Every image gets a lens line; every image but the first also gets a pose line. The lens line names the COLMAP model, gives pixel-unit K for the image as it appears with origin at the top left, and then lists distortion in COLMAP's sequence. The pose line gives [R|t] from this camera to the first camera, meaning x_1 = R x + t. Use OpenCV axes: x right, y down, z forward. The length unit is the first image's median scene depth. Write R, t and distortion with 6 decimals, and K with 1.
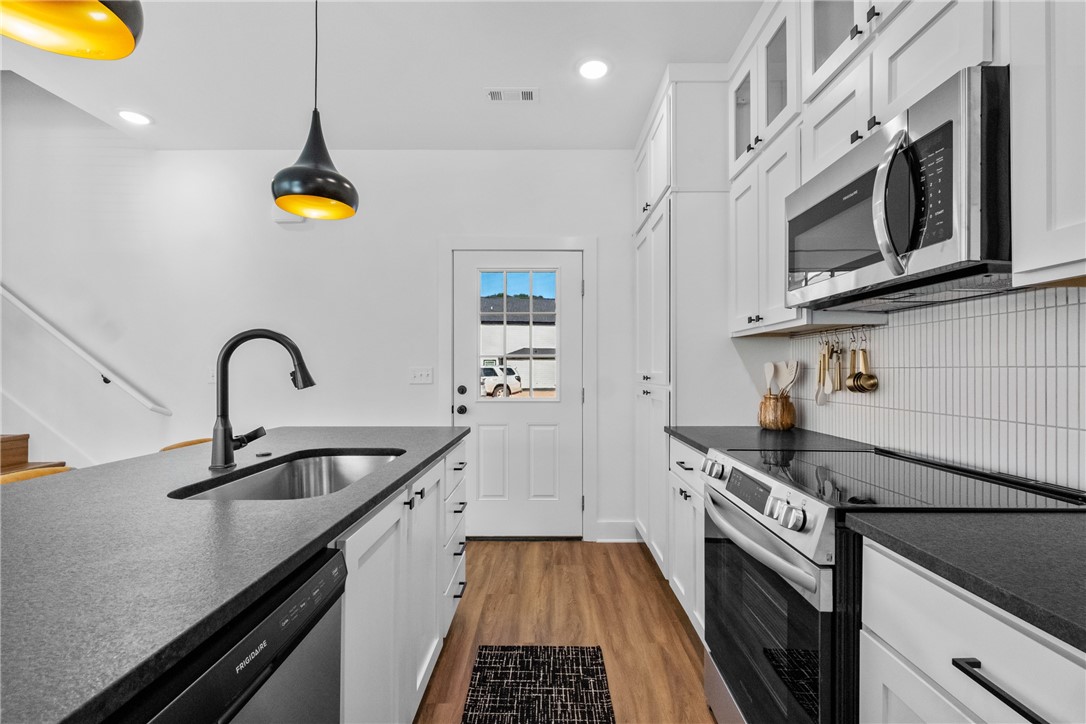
lens RADIAL K [[488.0, 0, 538.0], [0, 488.0, 367.0], [0, 0, 1]] dist [-0.000613, -0.000151]
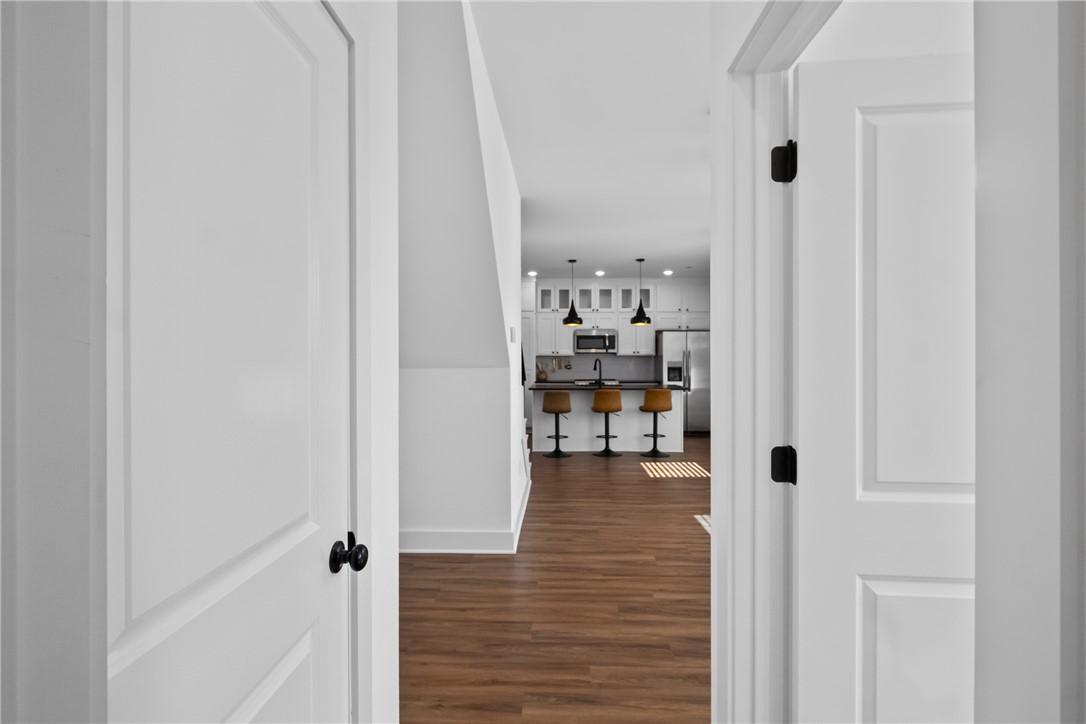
lens RADIAL K [[526.0, 0, 543.0], [0, 526.0, 362.0], [0, 0, 1]] dist [0.000466, 0.000049]
pose [[0.001711, 0.001286, 0.999998, -3.046411], [0.006562, 0.999978, -0.001298, -0.007881], [-0.999977, 0.006564, 0.001703, 0.829052]]
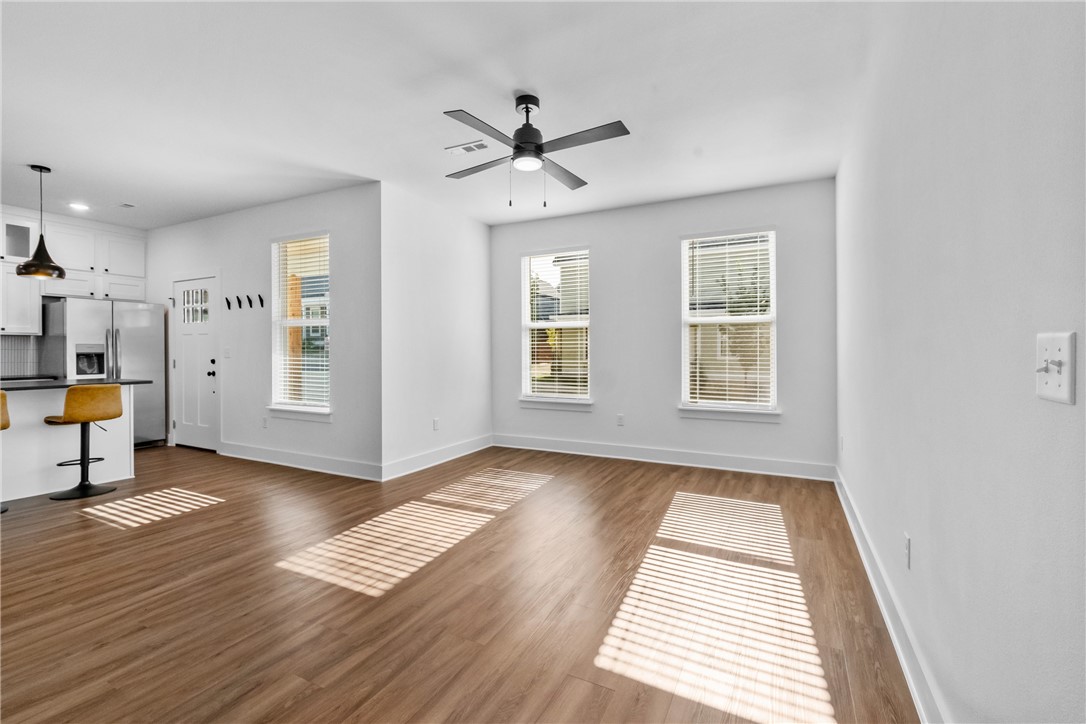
lens RADIAL K [[479.1, 0, 537.9], [0, 479.1, 351.0], [0, 0, 1]] dist [0.014592, -0.000056]
pose [[-0.898994, 0.012153, 0.437793, -2.326764], [0.014019, 0.999901, 0.001029, 0.040248], [-0.437737, 0.007062, -0.899075, 1.002267]]
